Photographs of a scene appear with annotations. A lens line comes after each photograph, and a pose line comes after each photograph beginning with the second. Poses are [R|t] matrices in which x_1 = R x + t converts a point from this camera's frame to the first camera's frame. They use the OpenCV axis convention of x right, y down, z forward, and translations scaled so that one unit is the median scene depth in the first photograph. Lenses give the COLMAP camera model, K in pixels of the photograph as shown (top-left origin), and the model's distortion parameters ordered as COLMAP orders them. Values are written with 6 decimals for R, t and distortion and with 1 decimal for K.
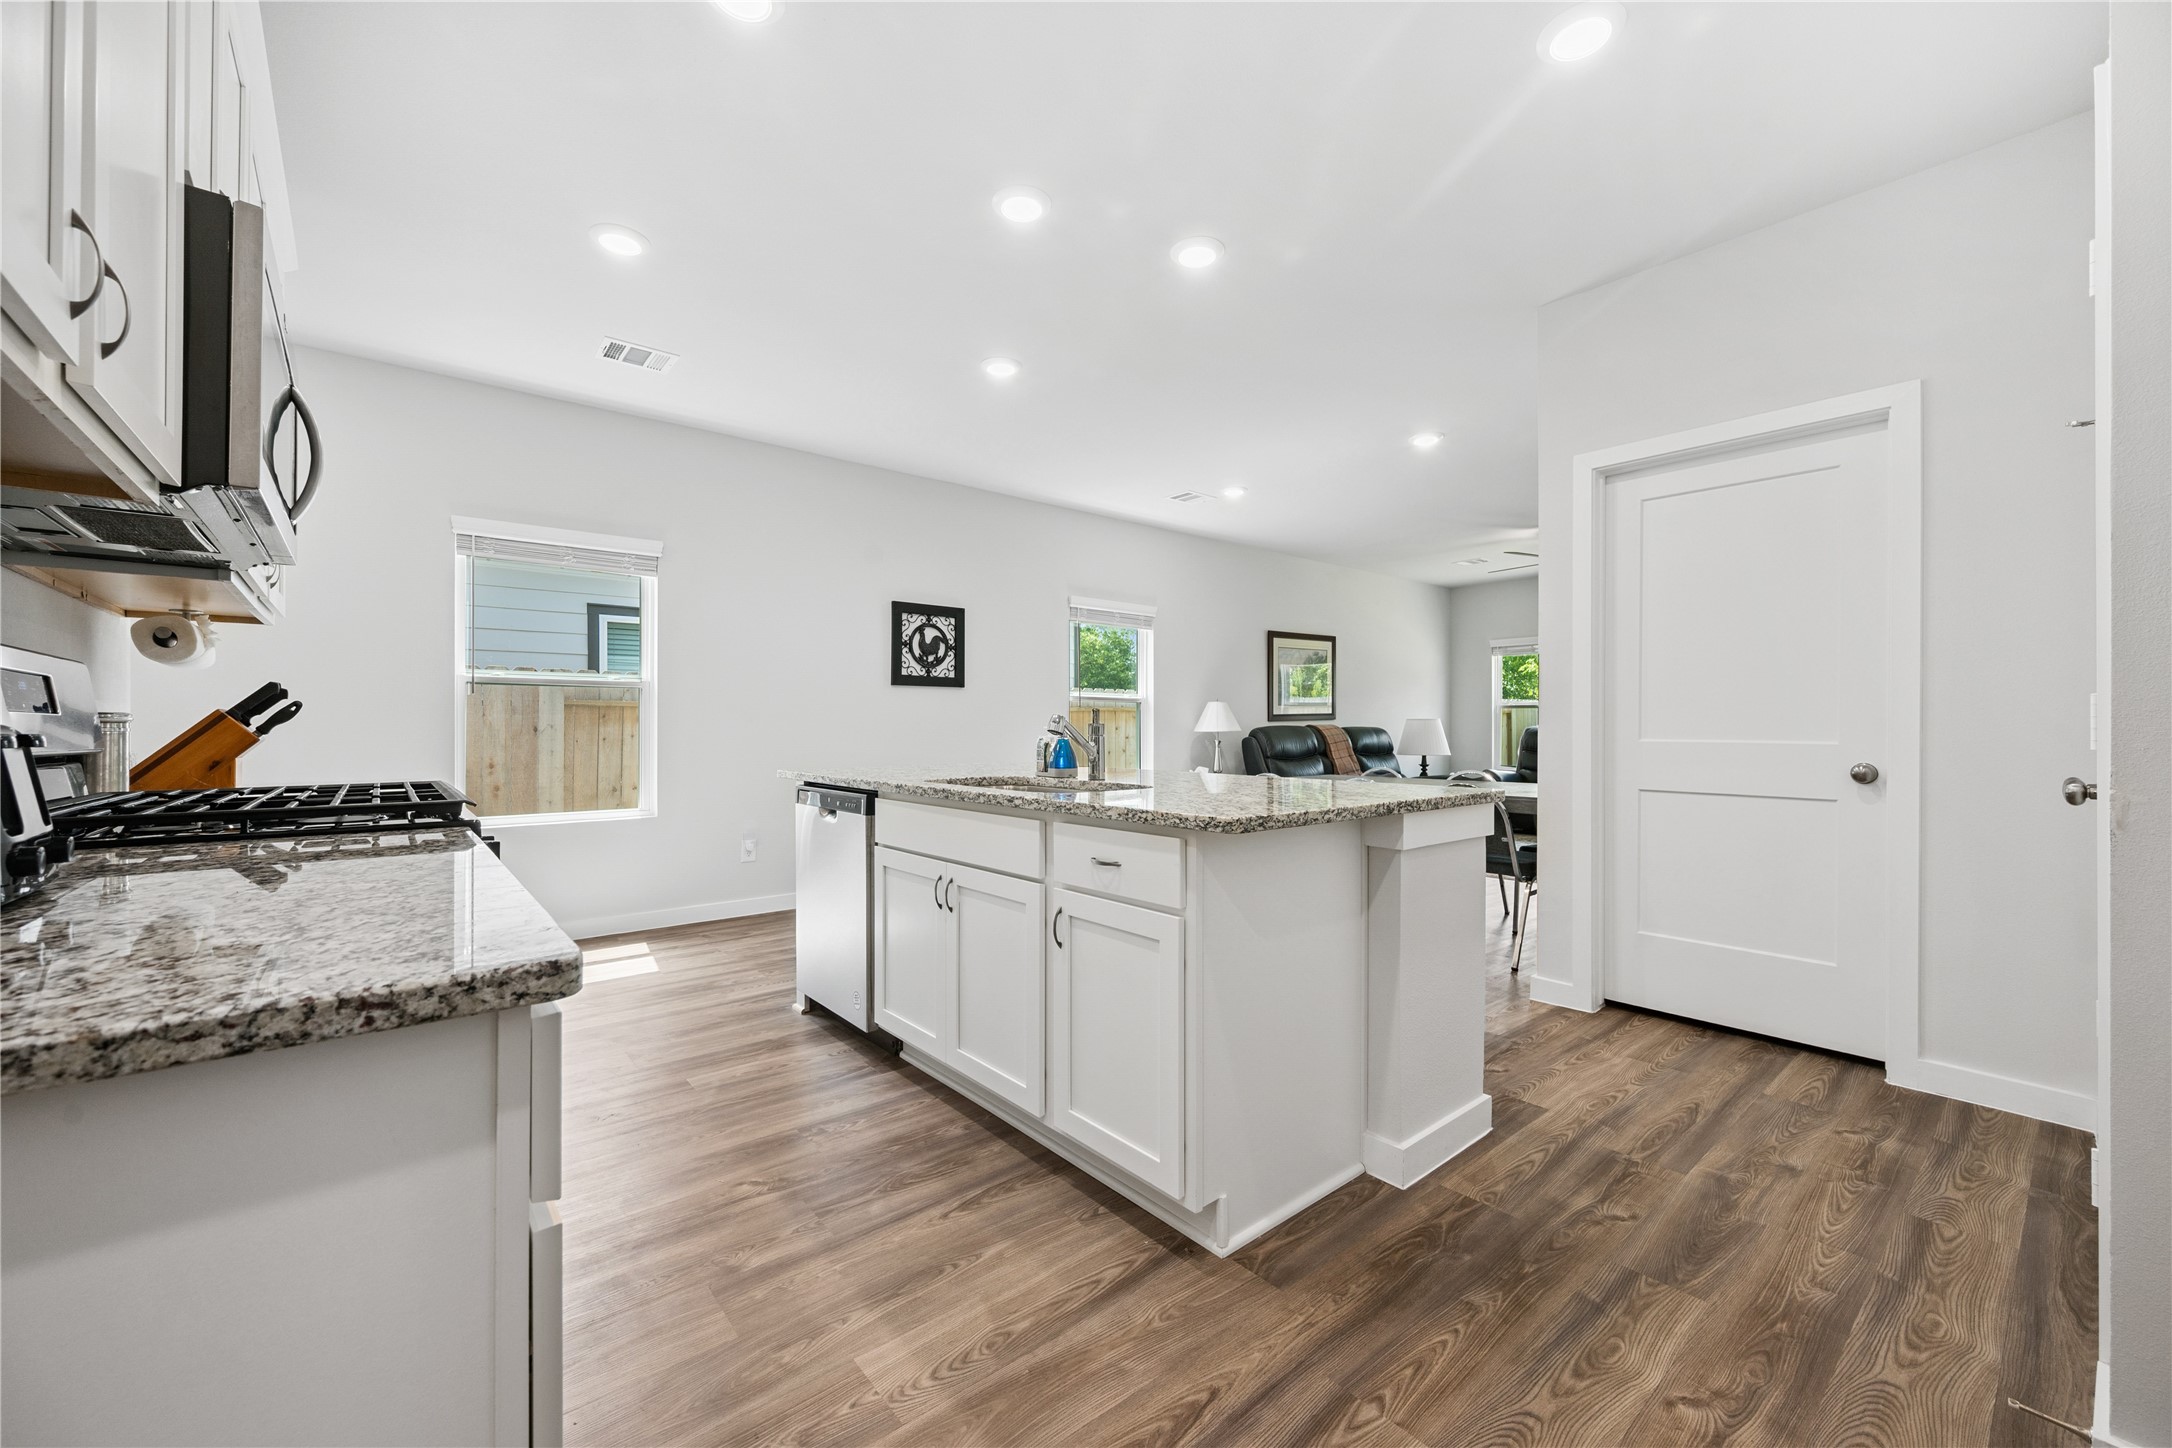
lens RADIAL K [[854.8, 0, 1082.9], [0, 854.8, 725.3], [0, 0, 1]] dist [-0.003813, -0.000104]
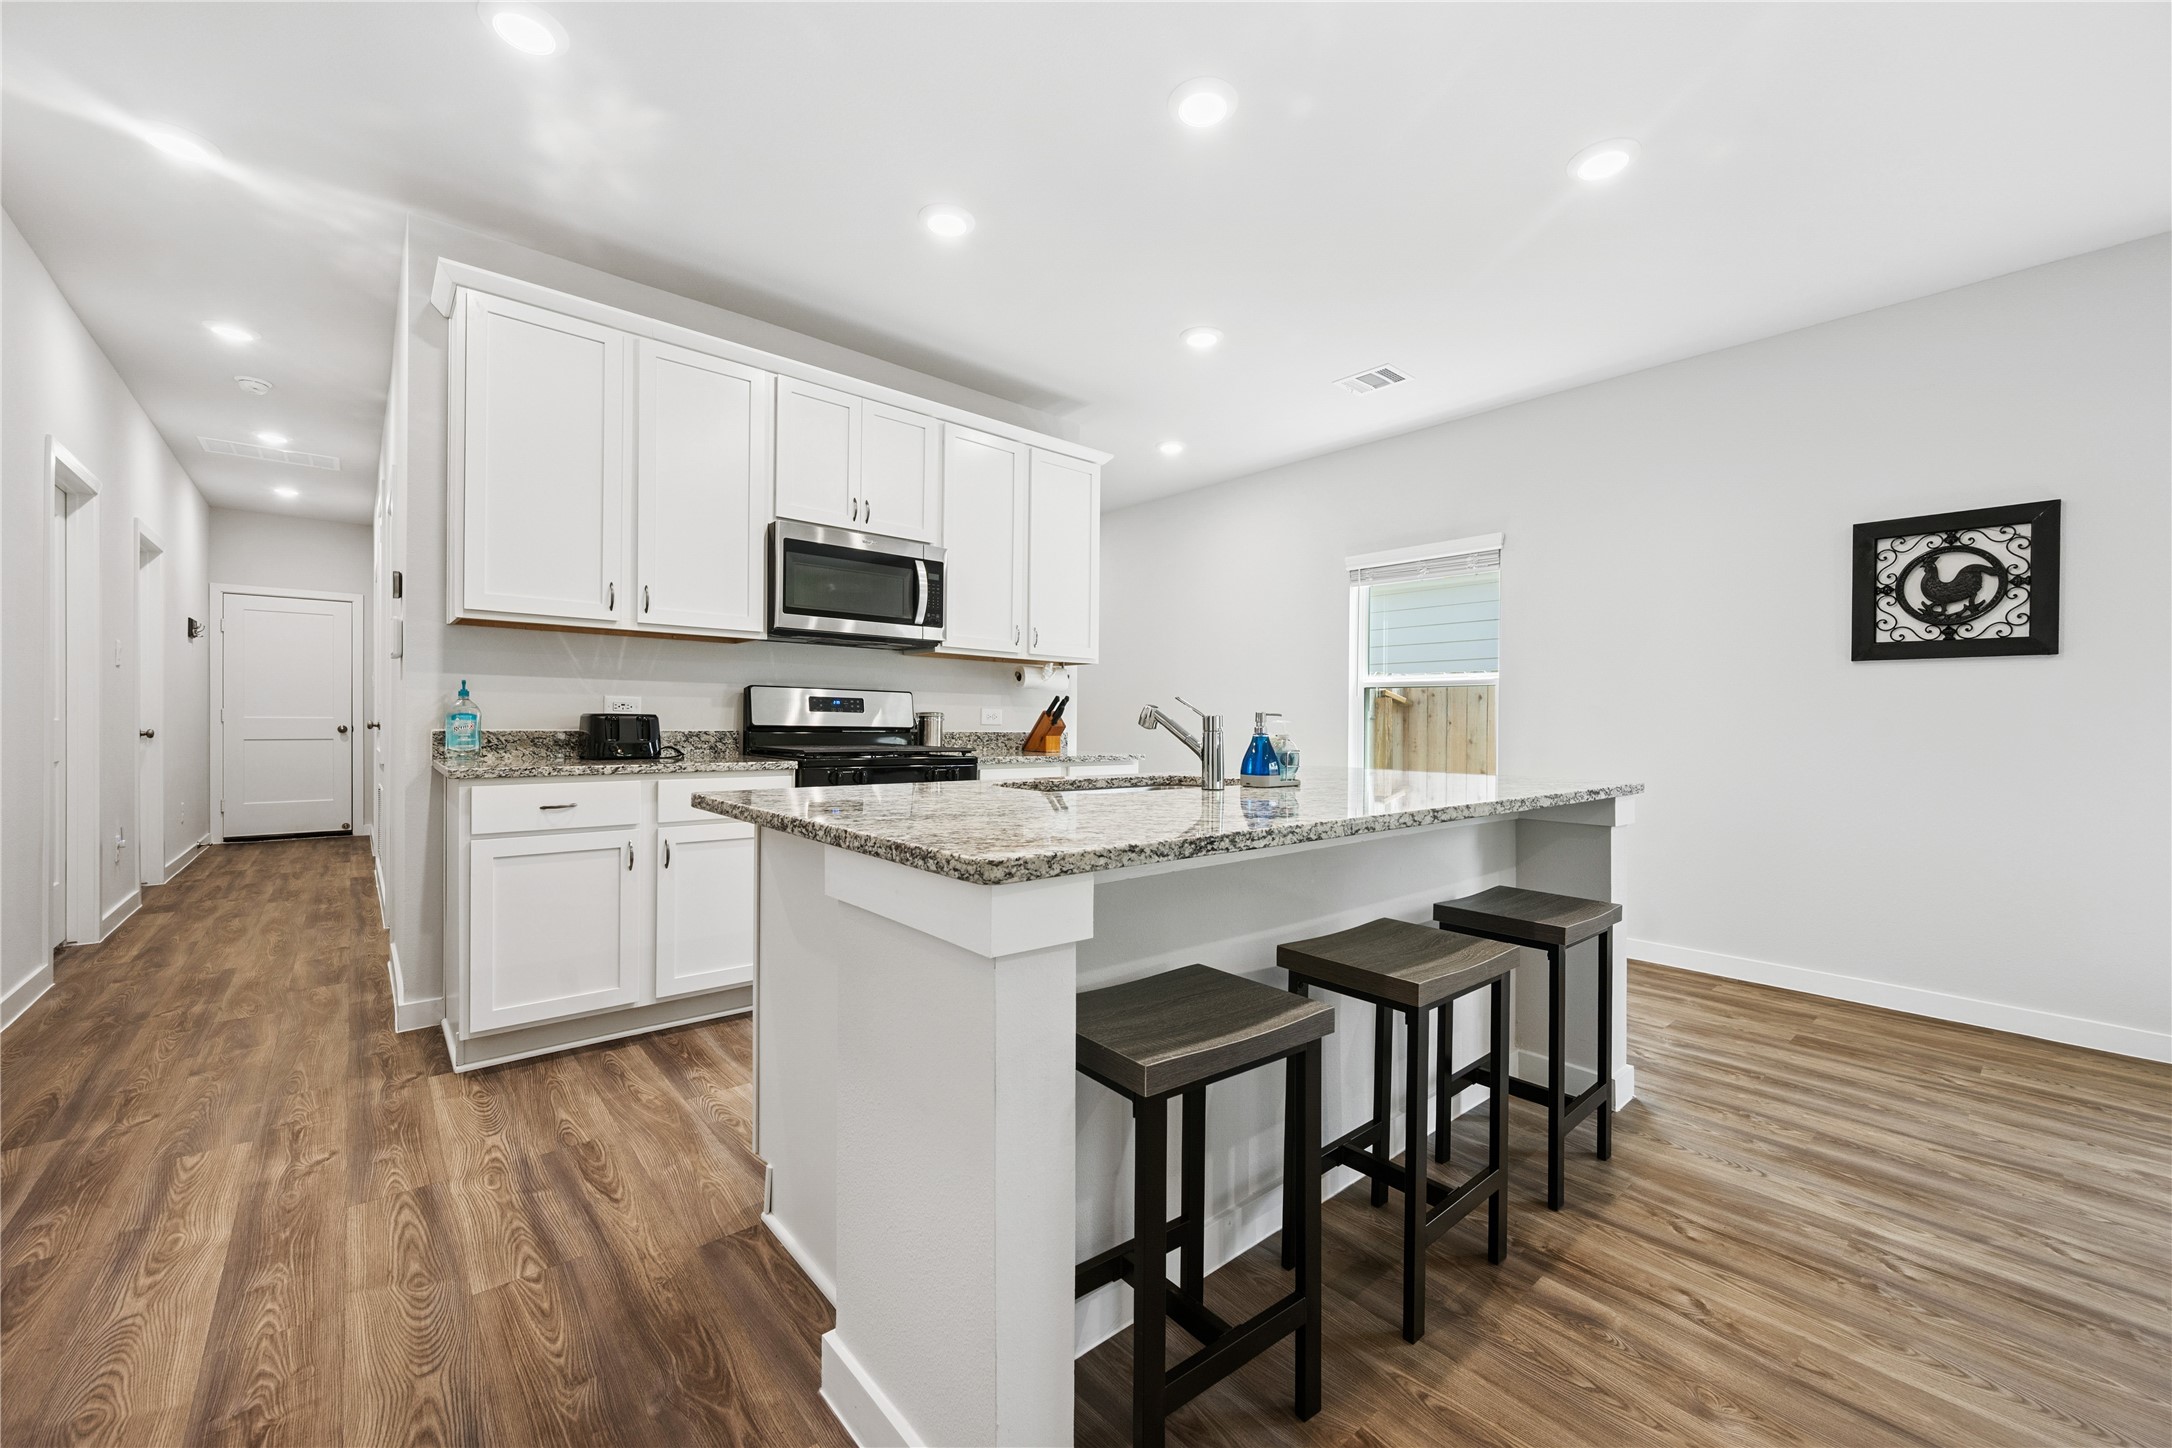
lens RADIAL K [[854.8, 0, 1081.4], [0, 854.8, 719.4], [0, 0, 1]] dist [-0.003813, -0.000104]
pose [[0.010830, -0.001440, -0.999940, 0.380305], [-0.010494, 0.999944, -0.001553, 0.001820], [0.999886, 0.010510, 0.010814, 0.428772]]
